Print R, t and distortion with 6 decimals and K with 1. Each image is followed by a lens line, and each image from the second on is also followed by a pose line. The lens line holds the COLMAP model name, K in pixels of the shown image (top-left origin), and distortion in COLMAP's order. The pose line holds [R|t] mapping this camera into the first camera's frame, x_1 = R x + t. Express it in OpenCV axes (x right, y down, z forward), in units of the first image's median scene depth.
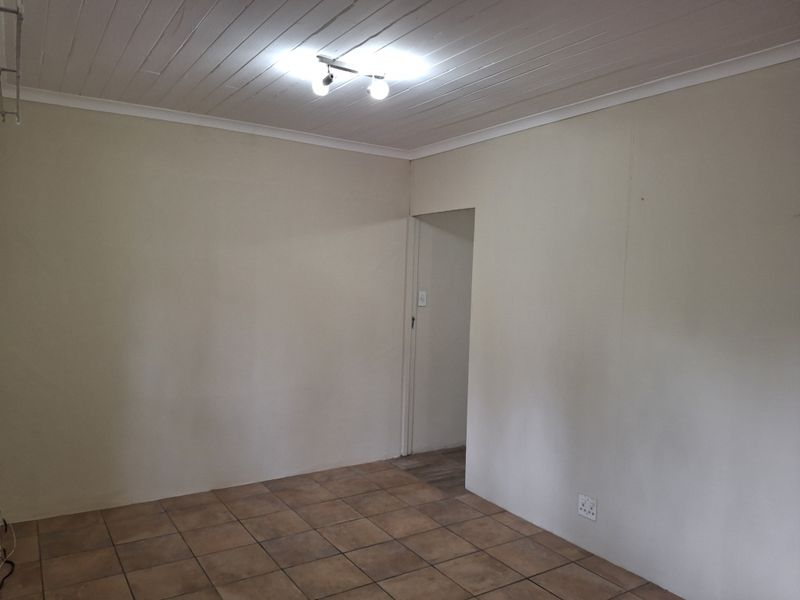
lens RADIAL K [[601.7, 0, 400.0], [0, 601.7, 300.0], [0, 0, 1]] dist [0.001301, 0.000163]
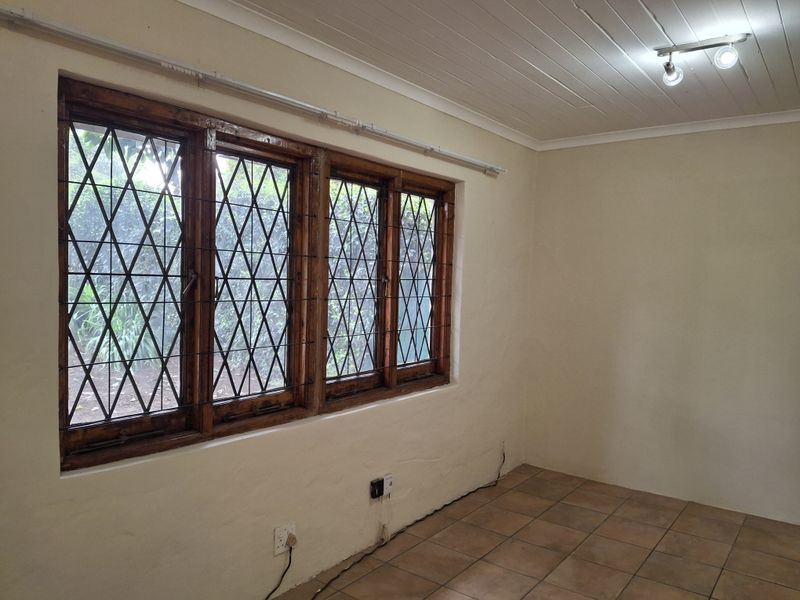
lens RADIAL K [[601.7, 0, 400.0], [0, 601.7, 300.0], [0, 0, 1]] dist [0.001301, 0.000163]
pose [[0.346779, 0.020281, -0.937727, 0.509635], [-0.049549, 0.998766, 0.003277, 0.010831], [0.936637, 0.045327, 0.347356, 0.239137]]
